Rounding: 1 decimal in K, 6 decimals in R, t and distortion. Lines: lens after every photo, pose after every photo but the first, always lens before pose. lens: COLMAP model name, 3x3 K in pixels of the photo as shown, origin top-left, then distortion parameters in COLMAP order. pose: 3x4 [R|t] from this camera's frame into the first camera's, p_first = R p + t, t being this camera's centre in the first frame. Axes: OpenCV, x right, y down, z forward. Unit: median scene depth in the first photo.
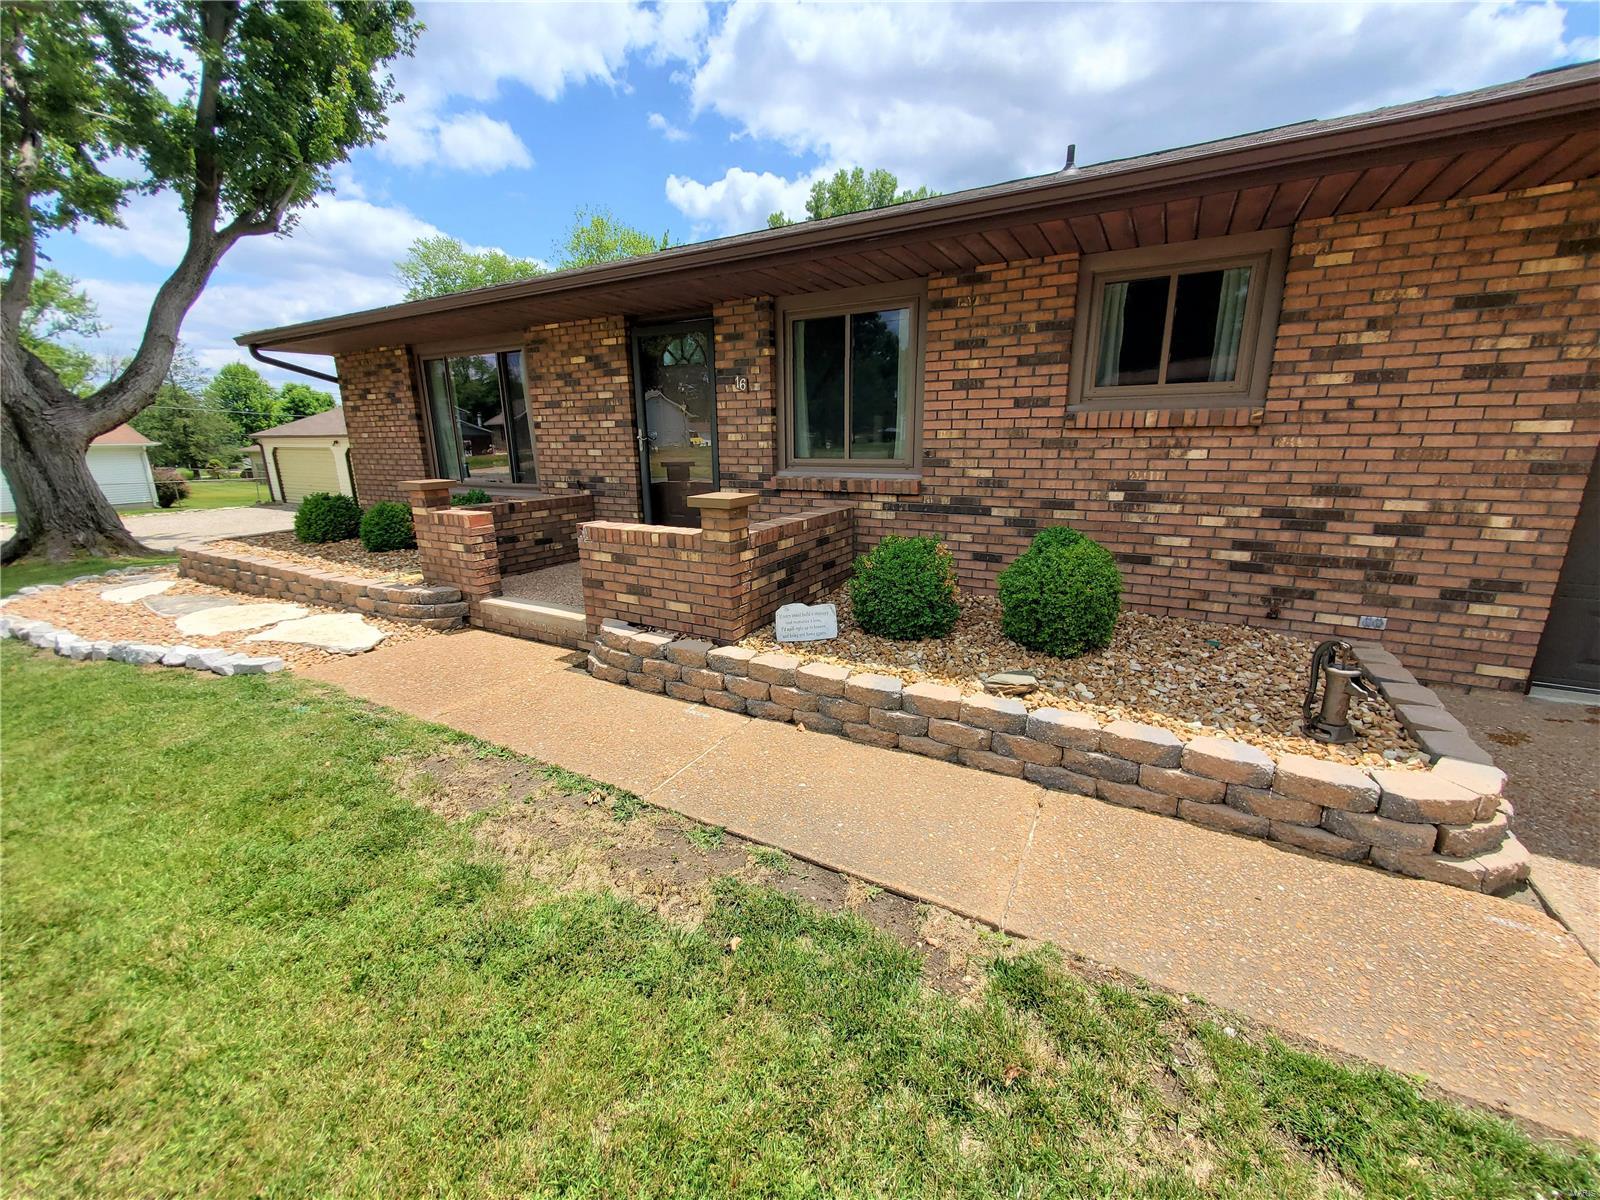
lens RADIAL K [[634.0, 0, 796.0], [0, 634.0, 591.3], [0, 0, 1]] dist [0.006193, -0.000183]
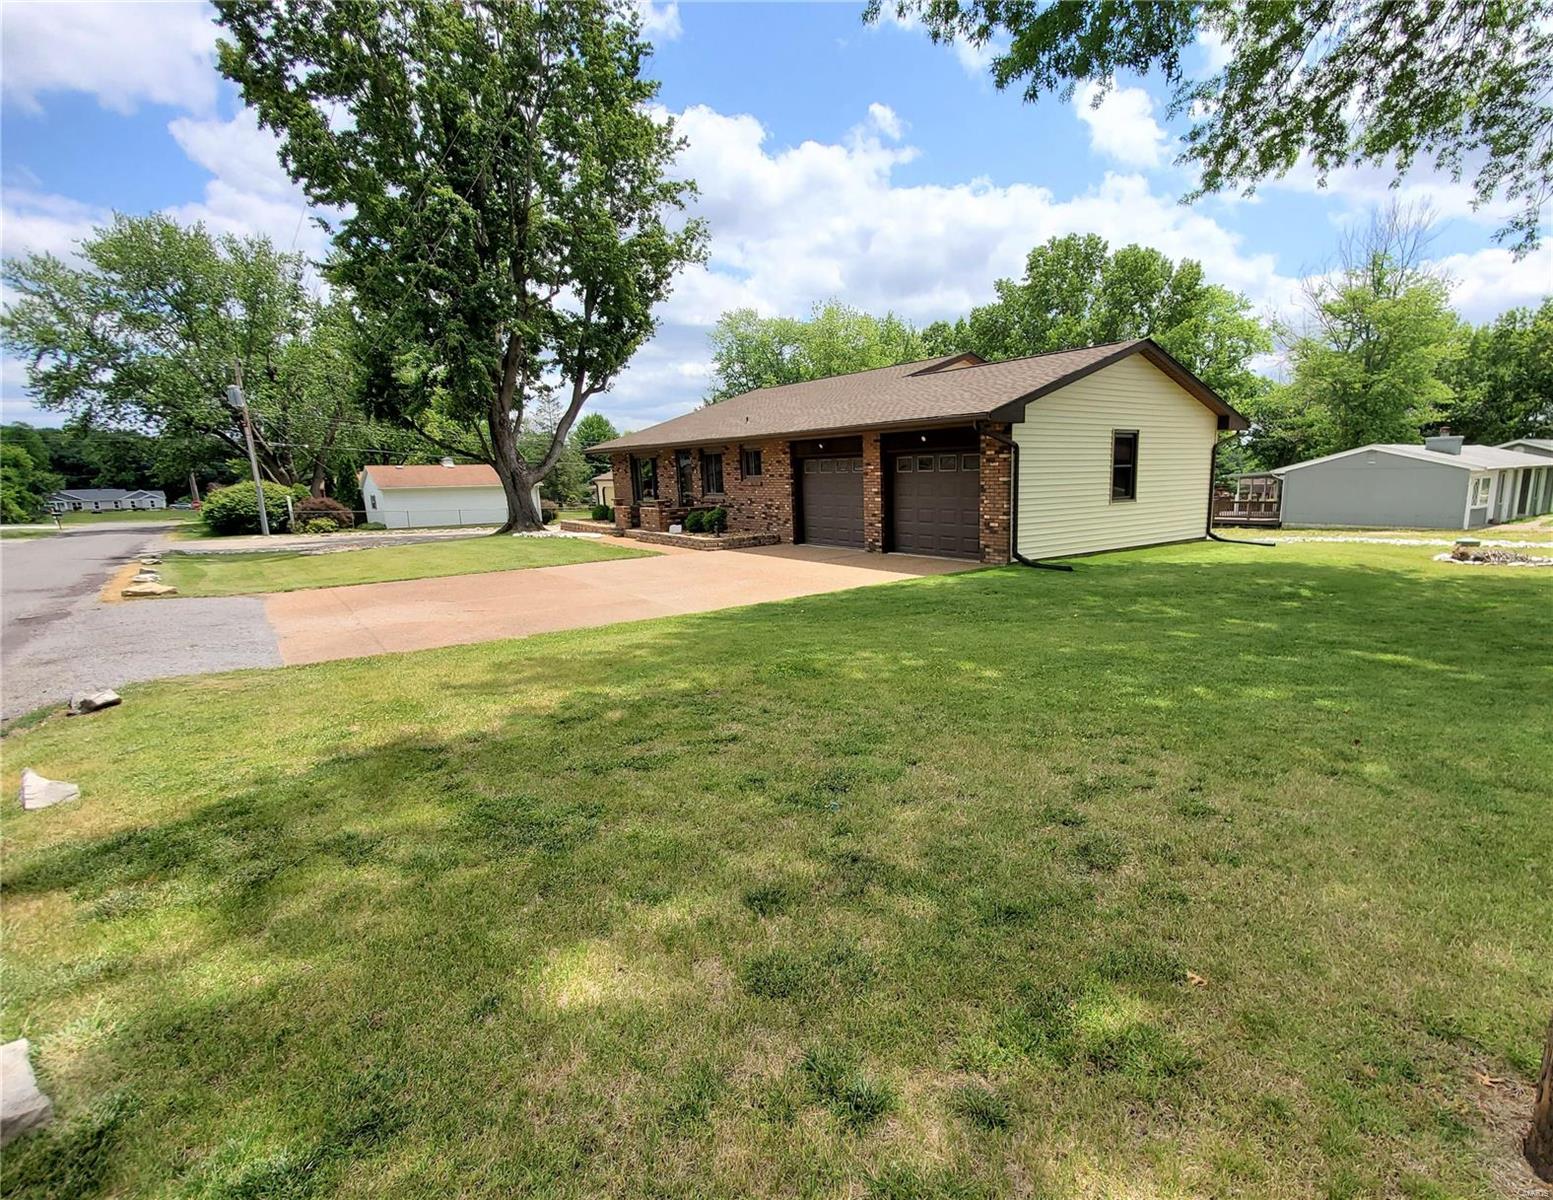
lens RADIAL K [[772.3, 0, 874.8], [0, 772.3, 616.8], [0, 0, 1]] dist [0.011160, 0.000569]
pose [[0.935502, 0.060195, -0.348156, 2.455921], [-0.079170, 0.996037, -0.040521, 0.584925], [0.344337, 0.065471, 0.936560, -2.690961]]
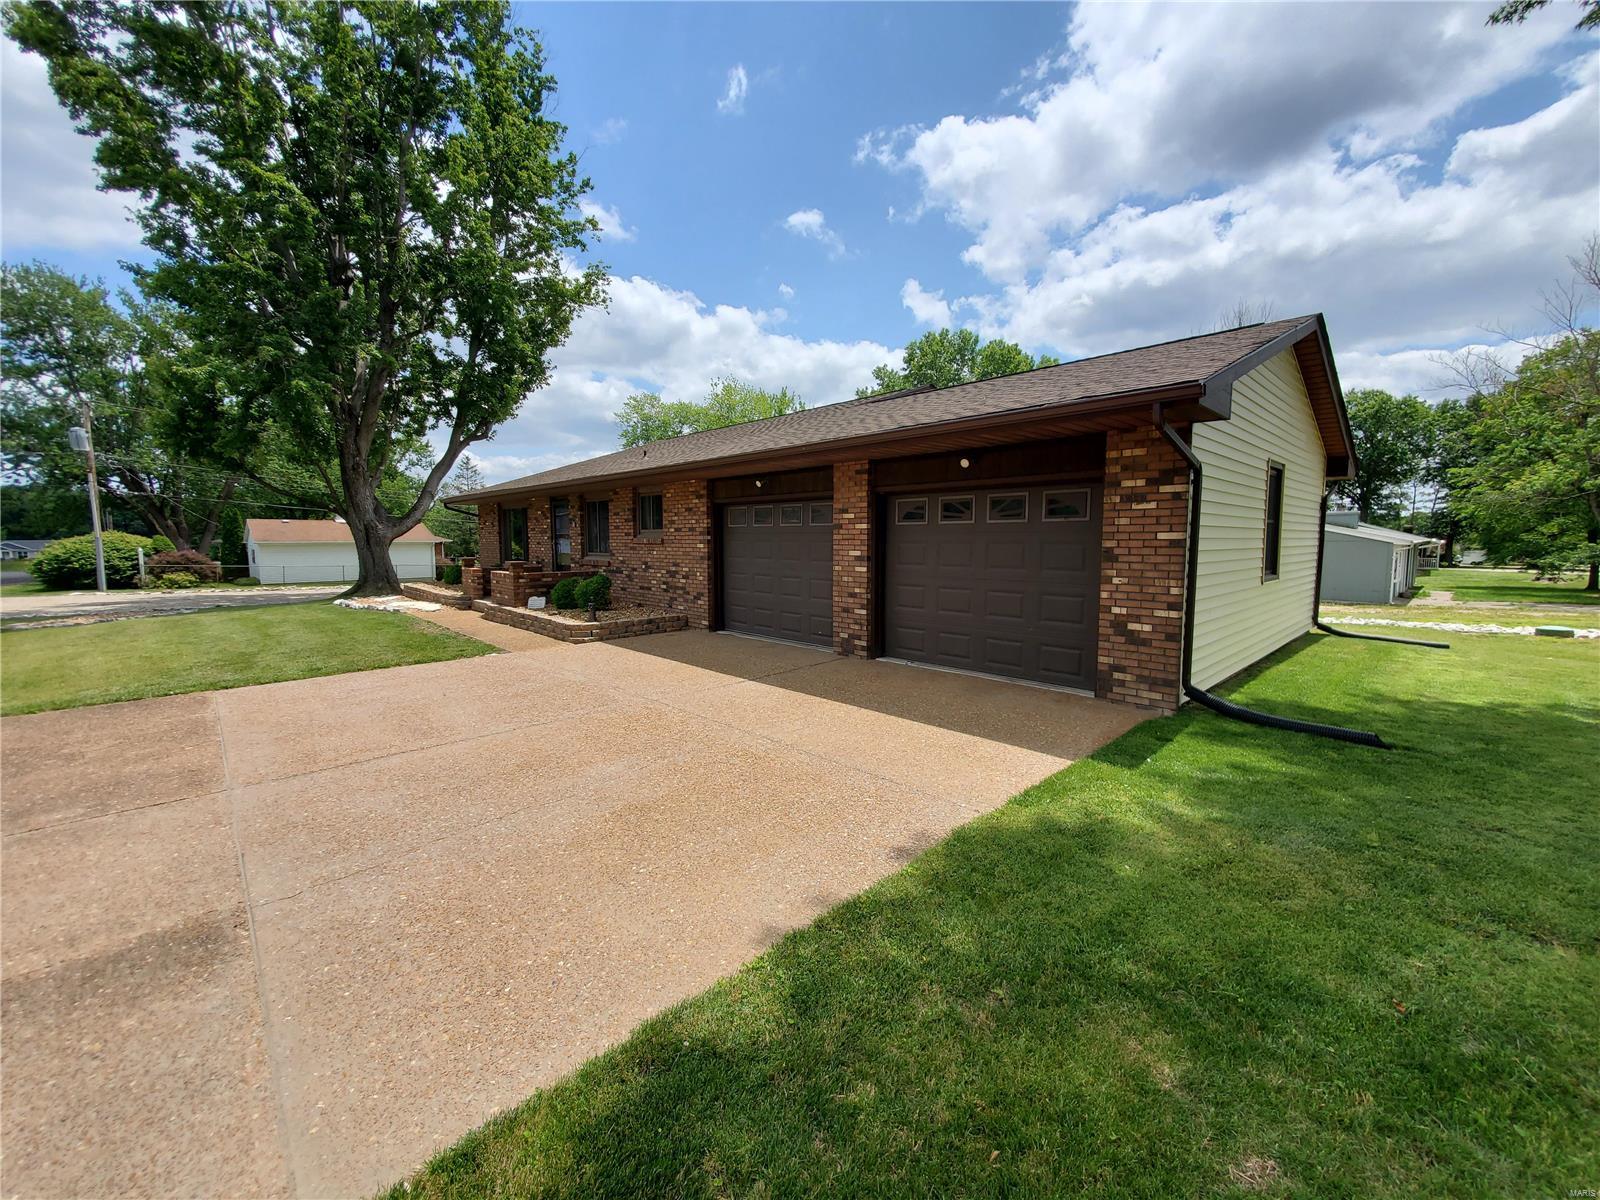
lens RADIAL K [[634.0, 0, 796.0], [0, 634.0, 591.3], [0, 0, 1]] dist [0.006193, -0.000183]
pose [[0.957254, 0.037030, -0.286867, 1.615535], [-0.082105, 0.985763, -0.146734, 0.264171], [0.277350, 0.164015, 0.946666, -1.225402]]
